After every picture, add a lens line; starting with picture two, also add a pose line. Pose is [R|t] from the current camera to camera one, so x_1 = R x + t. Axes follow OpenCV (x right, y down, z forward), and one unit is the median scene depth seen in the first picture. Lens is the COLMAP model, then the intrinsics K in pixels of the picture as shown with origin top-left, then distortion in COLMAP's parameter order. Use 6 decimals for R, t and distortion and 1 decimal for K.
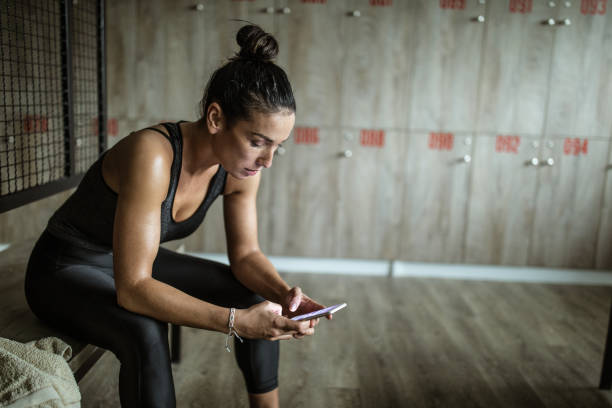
lens RADIAL K [[573.2, 0, 306.0], [0, 573.2, 204.4], [0, 0, 1]] dist [-0.000837, 0.000000]
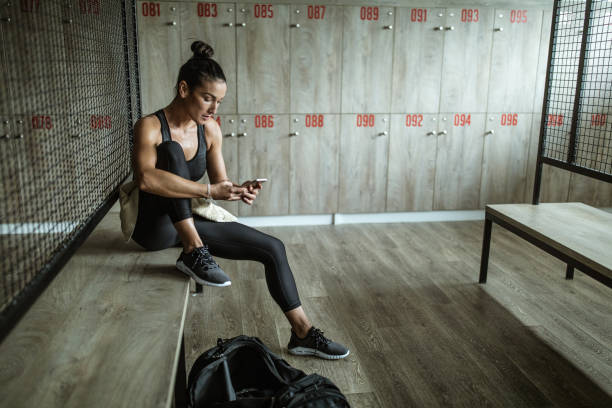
lens RADIAL K [[573.2, 0, 304.0], [0, 573.2, 205.2], [0, 0, 1]] dist [-0.000837, 0.000000]
pose [[0.987031, -0.069988, 0.144469, -0.111241], [0.060023, 0.995581, 0.072225, -0.020165], [-0.148886, -0.062617, 0.986870, -0.300043]]
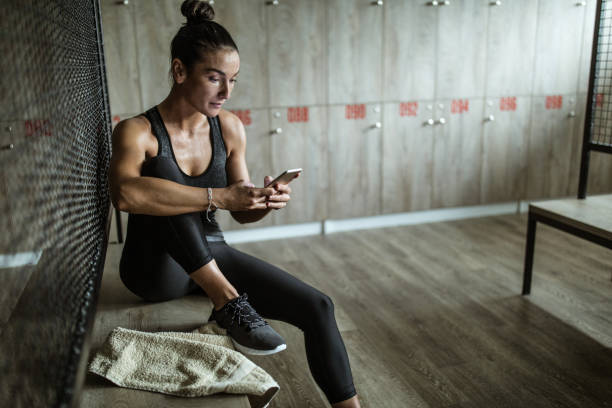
lens RADIAL K [[573.2, 0, 303.7], [0, 573.2, 204.9], [0, 0, 1]] dist [-0.000837, 0.000000]
pose [[0.953787, -0.134253, 0.268825, -0.200130], [0.114164, 0.989459, 0.089091, -0.040748], [-0.277952, -0.054284, 0.959060, -0.081928]]
